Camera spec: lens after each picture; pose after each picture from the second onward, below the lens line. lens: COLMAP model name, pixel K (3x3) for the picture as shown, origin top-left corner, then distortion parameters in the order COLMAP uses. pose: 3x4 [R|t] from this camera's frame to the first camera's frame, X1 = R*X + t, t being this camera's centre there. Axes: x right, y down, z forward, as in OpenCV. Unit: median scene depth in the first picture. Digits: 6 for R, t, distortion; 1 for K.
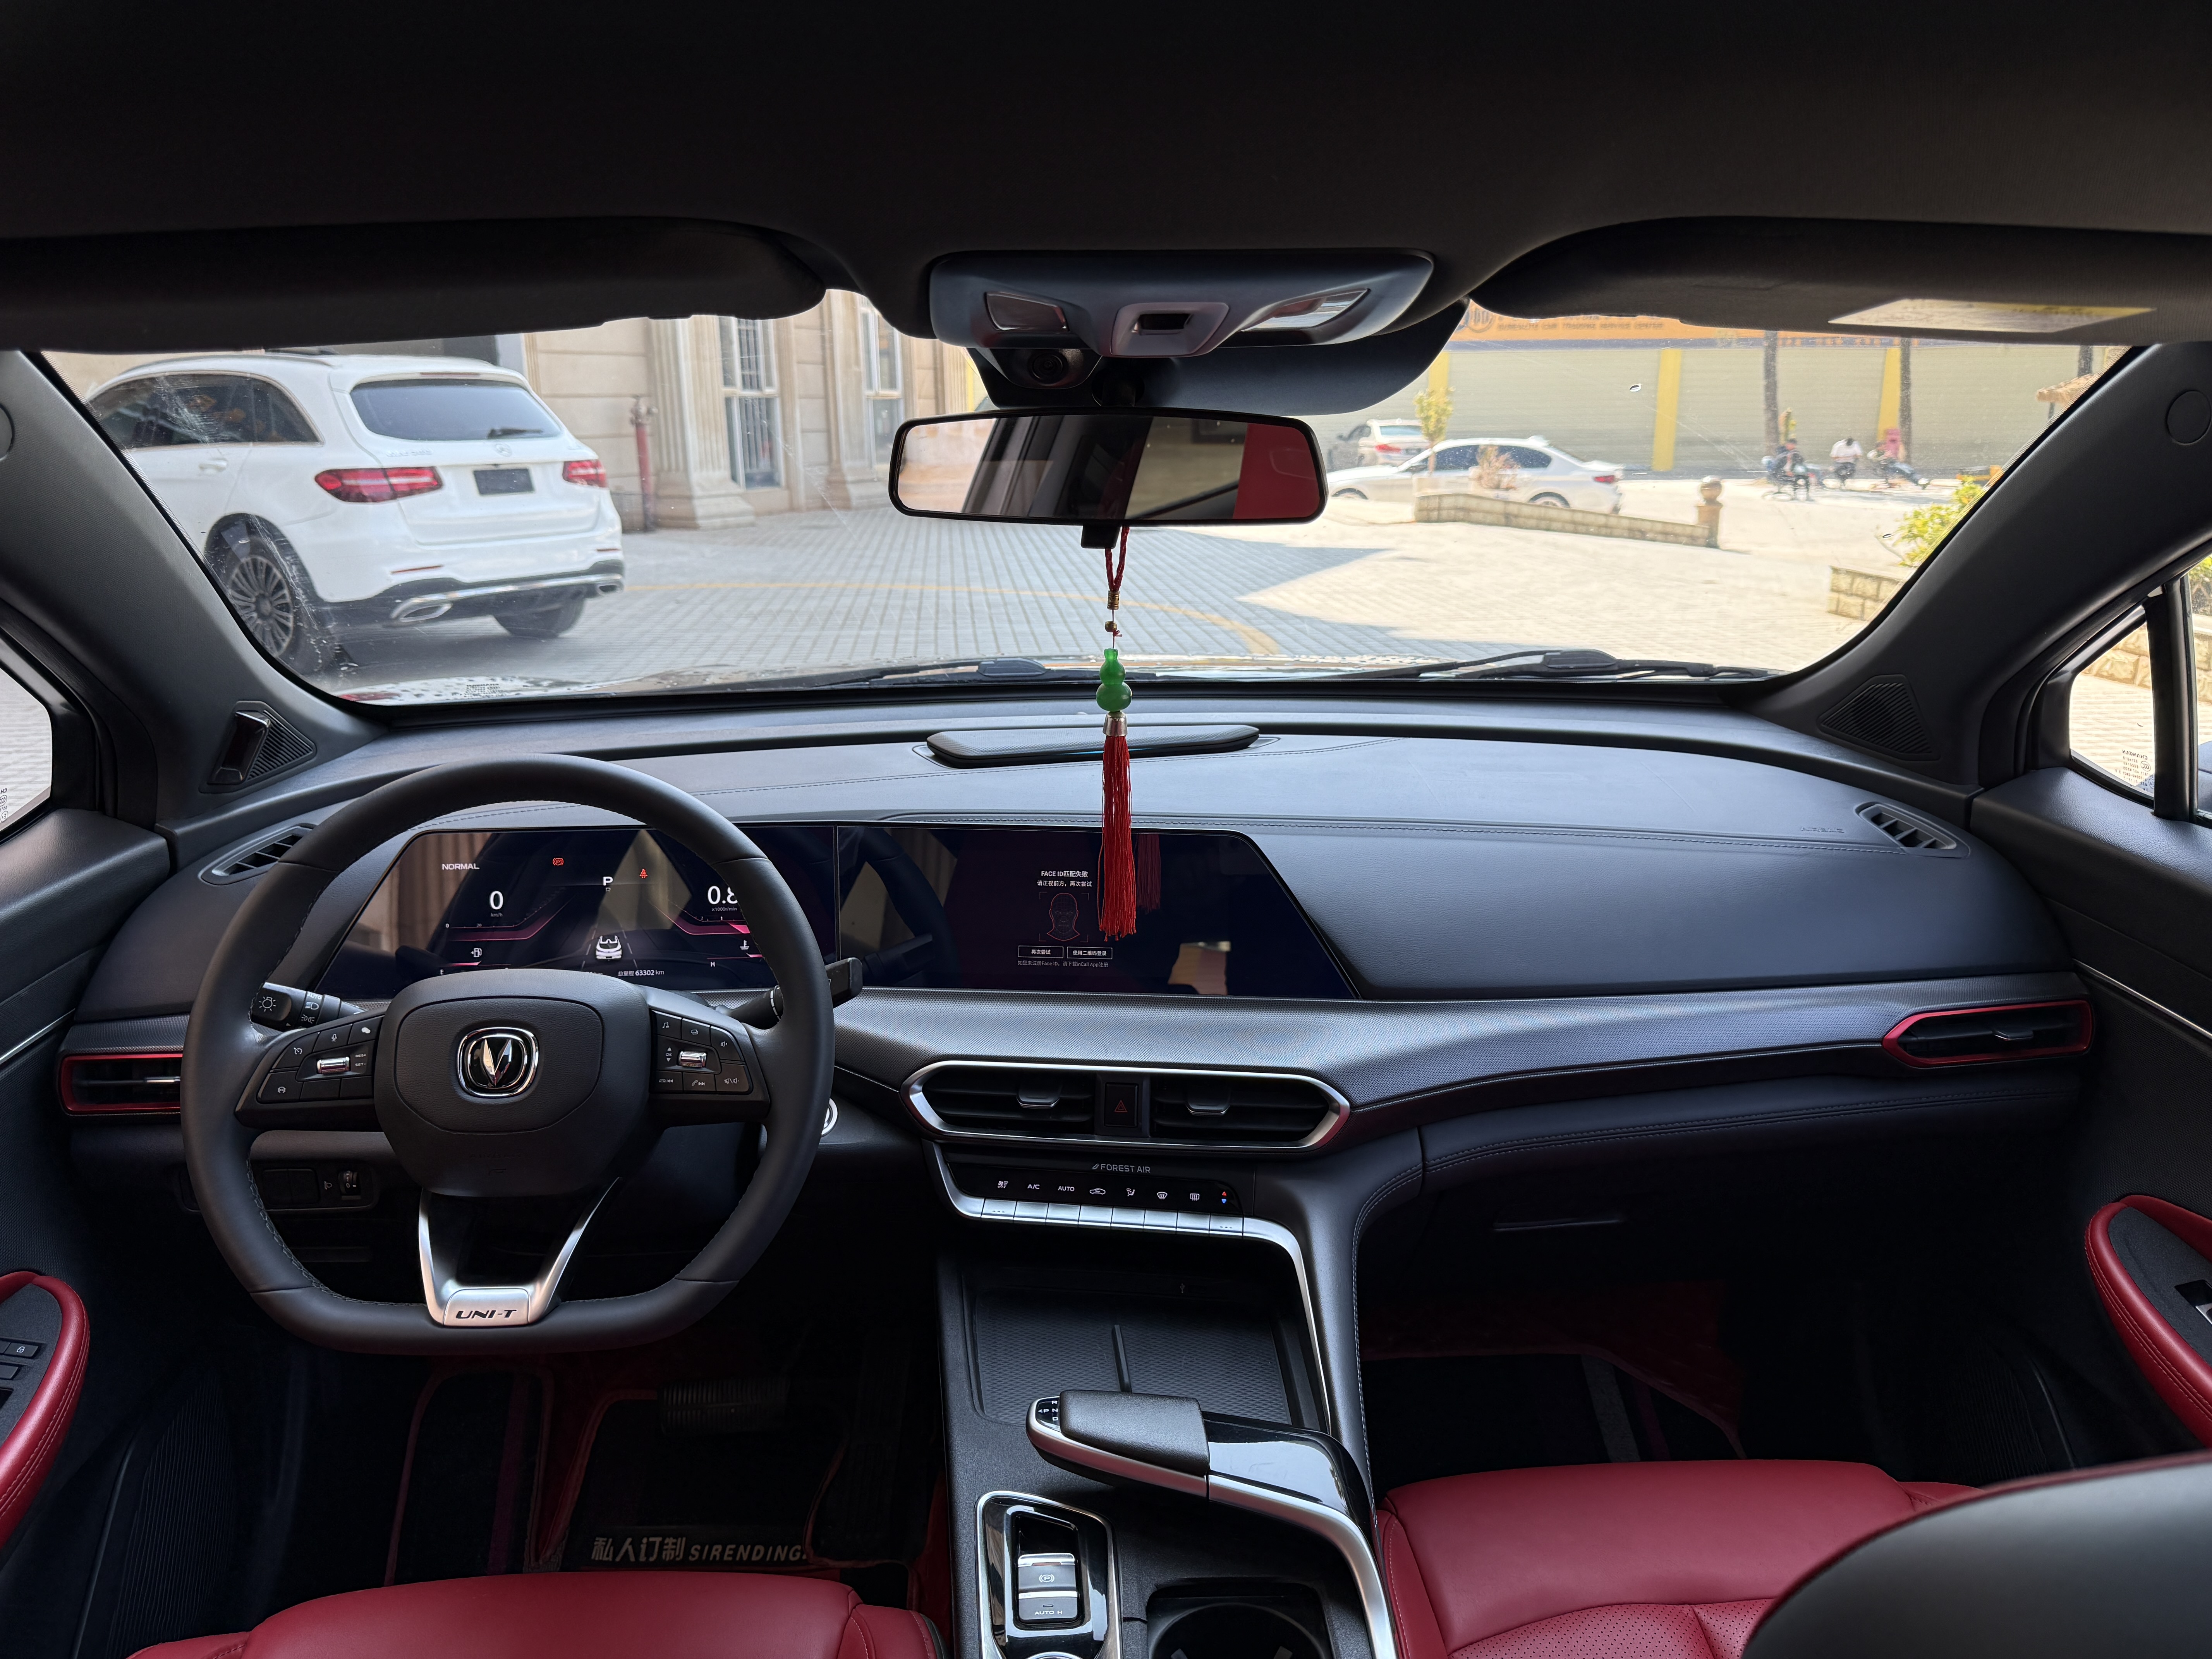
lens RADIAL K [[1601.9, 0, 1092.7], [0, 1601.9, 810.1], [0, 0, 1]] dist [0.146976, -0.277537]
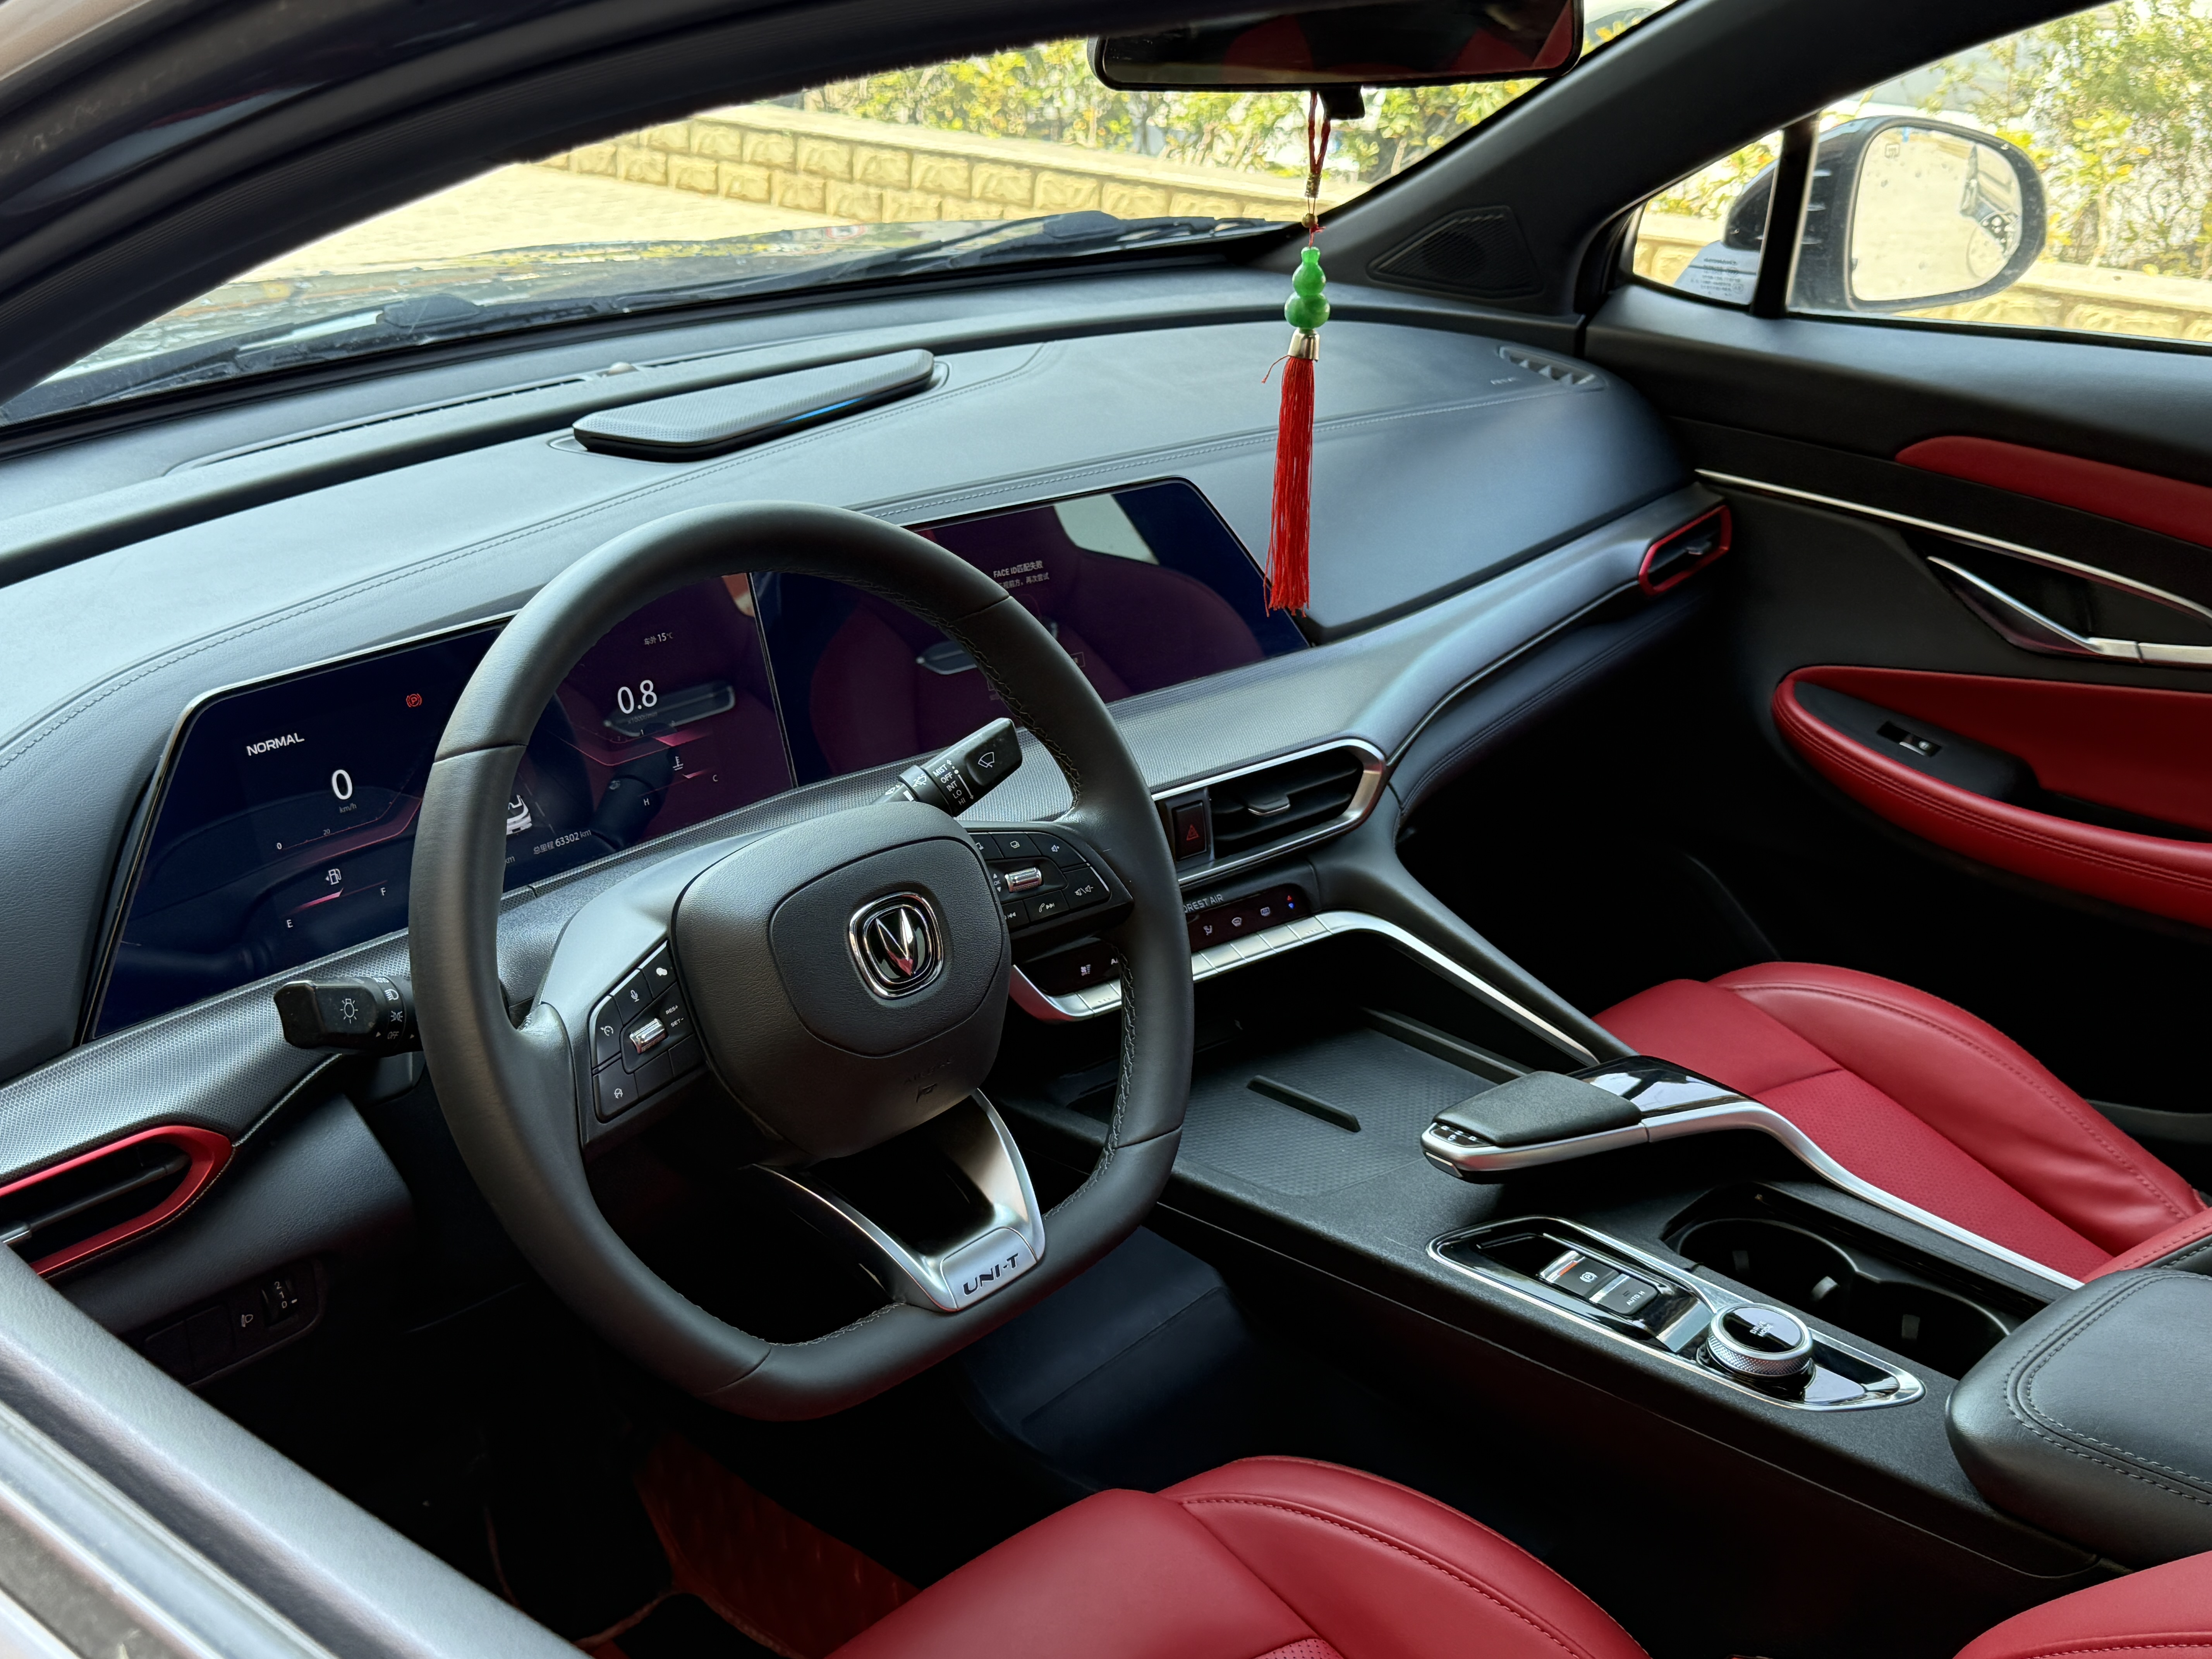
lens RADIAL K [[2346.9, 0, 1106.0], [0, 2346.9, 829.5], [0, 0, 1]] dist [0.173965, -0.564536]
pose [[0.689038, -0.259276, 0.676759, -0.767280], [0.147911, 0.964470, 0.218908, -0.077819], [-0.709471, -0.050736, 0.702906, 0.189315]]
